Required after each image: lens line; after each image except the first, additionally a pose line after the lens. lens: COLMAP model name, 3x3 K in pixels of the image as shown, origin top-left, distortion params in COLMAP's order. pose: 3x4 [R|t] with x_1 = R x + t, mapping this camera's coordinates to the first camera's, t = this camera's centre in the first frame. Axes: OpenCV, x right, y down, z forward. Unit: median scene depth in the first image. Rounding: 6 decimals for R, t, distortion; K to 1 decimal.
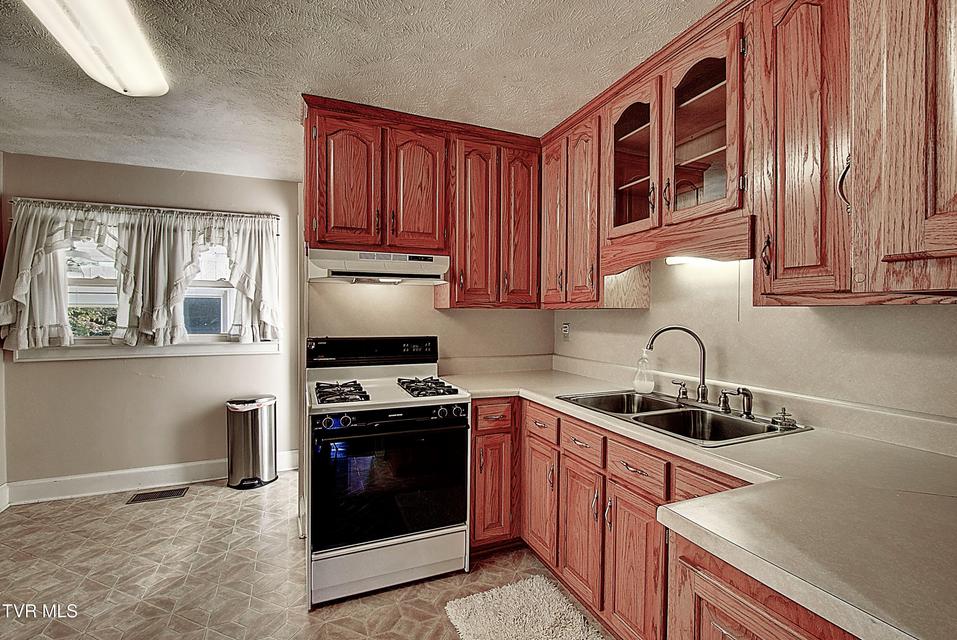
lens RADIAL K [[424.3, 0, 477.3], [0, 424.3, 317.8], [0, 0, 1]] dist [0.003545, -0.008145]
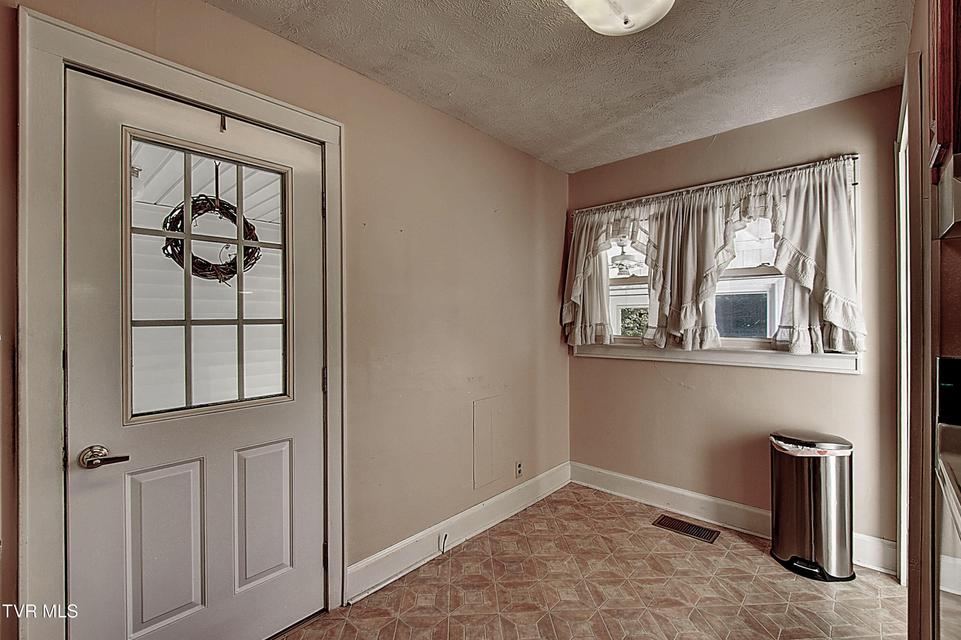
lens RADIAL K [[426.0, 0, 479.3], [0, 426.0, 317.8], [0, 0, 1]] dist [0.003545, -0.008145]
pose [[0.410825, -0.000460, -0.911714, -0.143686], [-0.000211, 1.000000, -0.000599, 0.002477], [0.911714, 0.000438, 0.410825, 0.268765]]
